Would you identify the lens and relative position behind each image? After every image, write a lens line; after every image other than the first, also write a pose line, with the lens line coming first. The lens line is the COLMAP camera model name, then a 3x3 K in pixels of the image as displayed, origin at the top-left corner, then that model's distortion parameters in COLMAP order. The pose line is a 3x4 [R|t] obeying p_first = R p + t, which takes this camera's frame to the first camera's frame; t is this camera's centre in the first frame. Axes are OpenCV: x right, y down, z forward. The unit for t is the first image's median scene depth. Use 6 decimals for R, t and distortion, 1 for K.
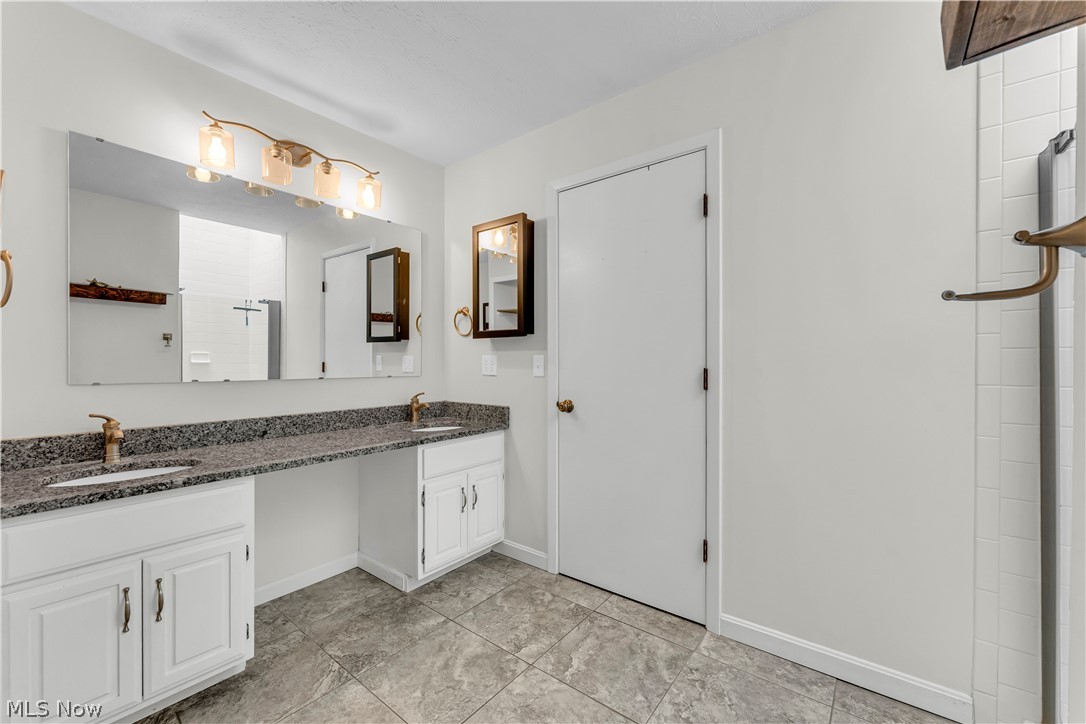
lens RADIAL K [[436.5, 0, 539.3], [0, 436.5, 367.4], [0, 0, 1]] dist [-0.002033, -0.000201]
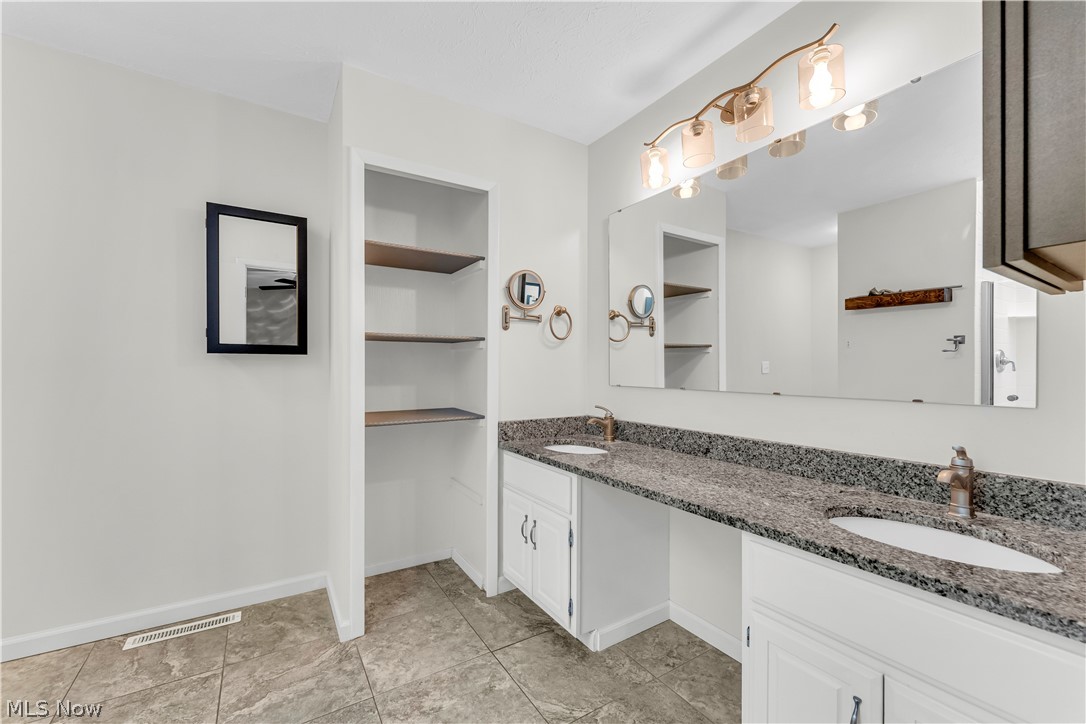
lens RADIAL K [[436.5, 0, 539.3], [0, 436.5, 367.4], [0, 0, 1]] dist [-0.002033, -0.000201]
pose [[-0.334609, -0.003815, -0.942349, 0.293246], [-0.013116, 0.999914, 0.000609, -0.013525], [0.942266, 0.012563, -0.334630, 0.892648]]
